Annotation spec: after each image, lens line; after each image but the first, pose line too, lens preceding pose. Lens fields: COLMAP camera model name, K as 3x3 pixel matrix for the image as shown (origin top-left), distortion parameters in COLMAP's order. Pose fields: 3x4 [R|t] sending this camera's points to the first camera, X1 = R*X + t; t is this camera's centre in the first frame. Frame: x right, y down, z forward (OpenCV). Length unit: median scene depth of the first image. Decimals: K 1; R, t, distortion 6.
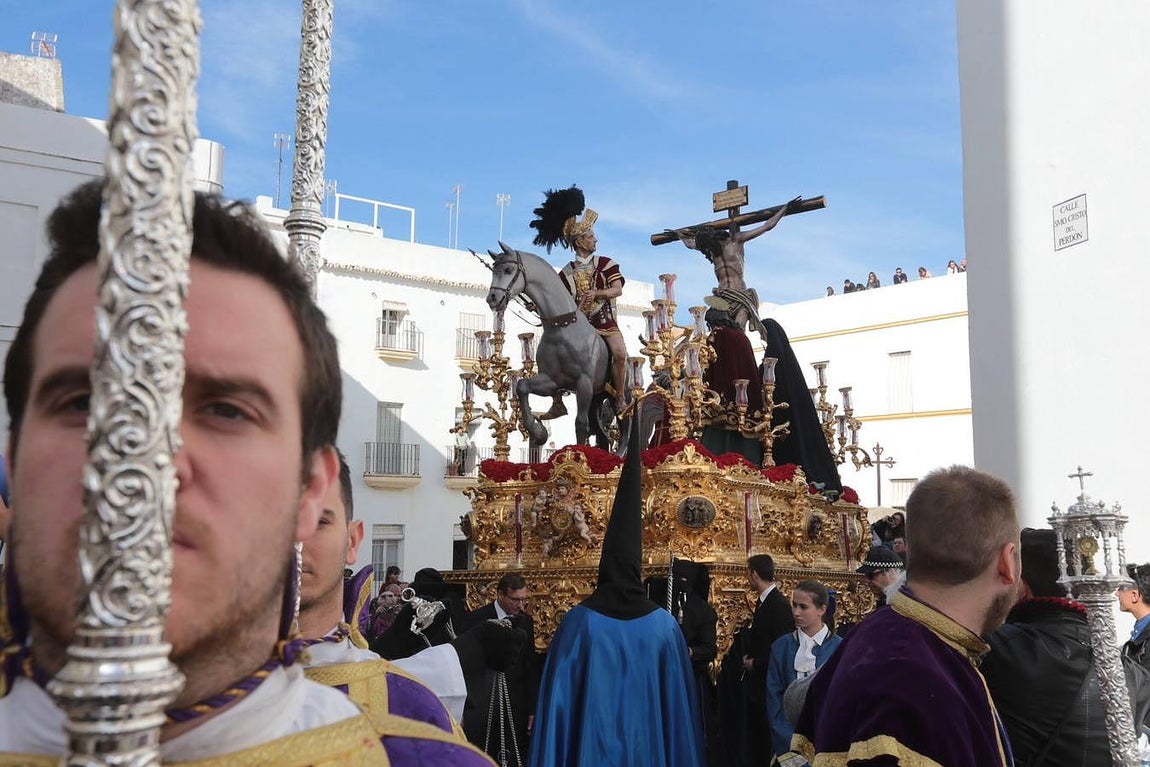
lens RADIAL K [[1076.2, 0, 569.3], [0, 1076.2, 372.0], [0, 0, 1]] dist [0.095511, 0.000000]
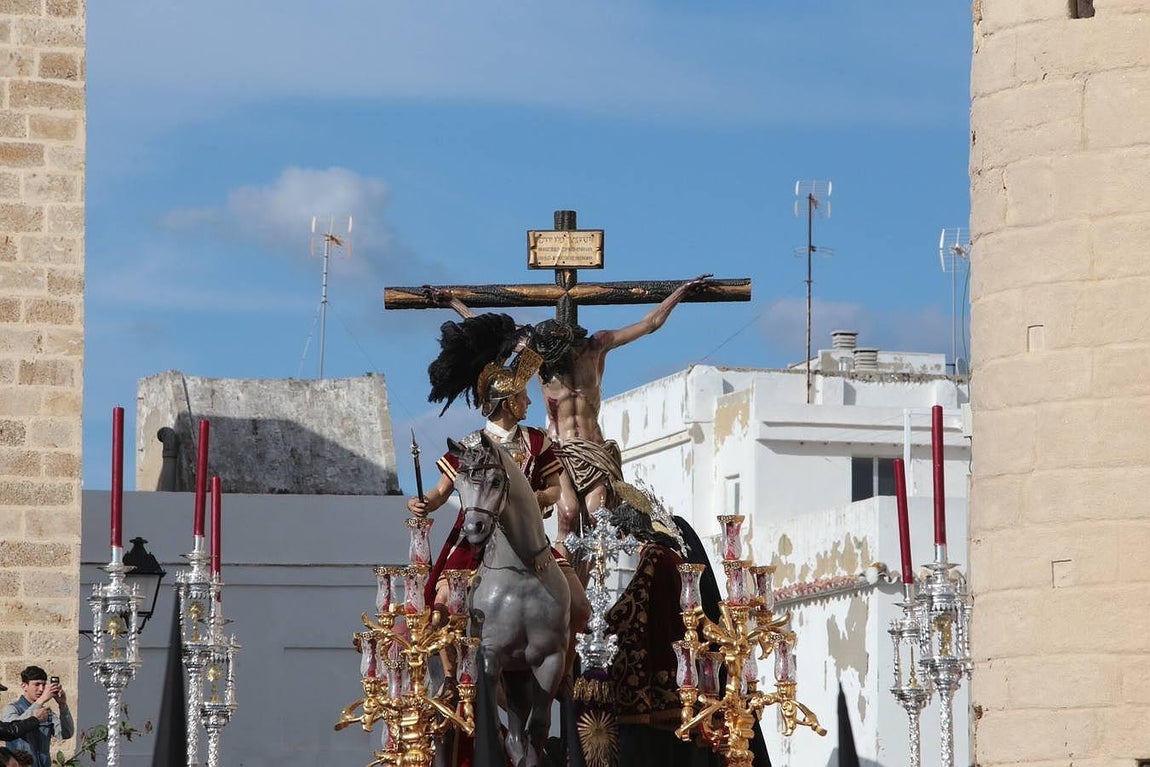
lens RADIAL K [[6193.4, 0, 569.6], [0, 6193.4, 383.6], [0, 0, 1]] dist [1.433526, 0.000000]
pose [[0.854458, 0.072822, 0.514391, -1.678058], [-0.109640, 0.993103, 0.041531, -0.273069], [-0.507819, -0.091885, 0.856549, -1.875651]]
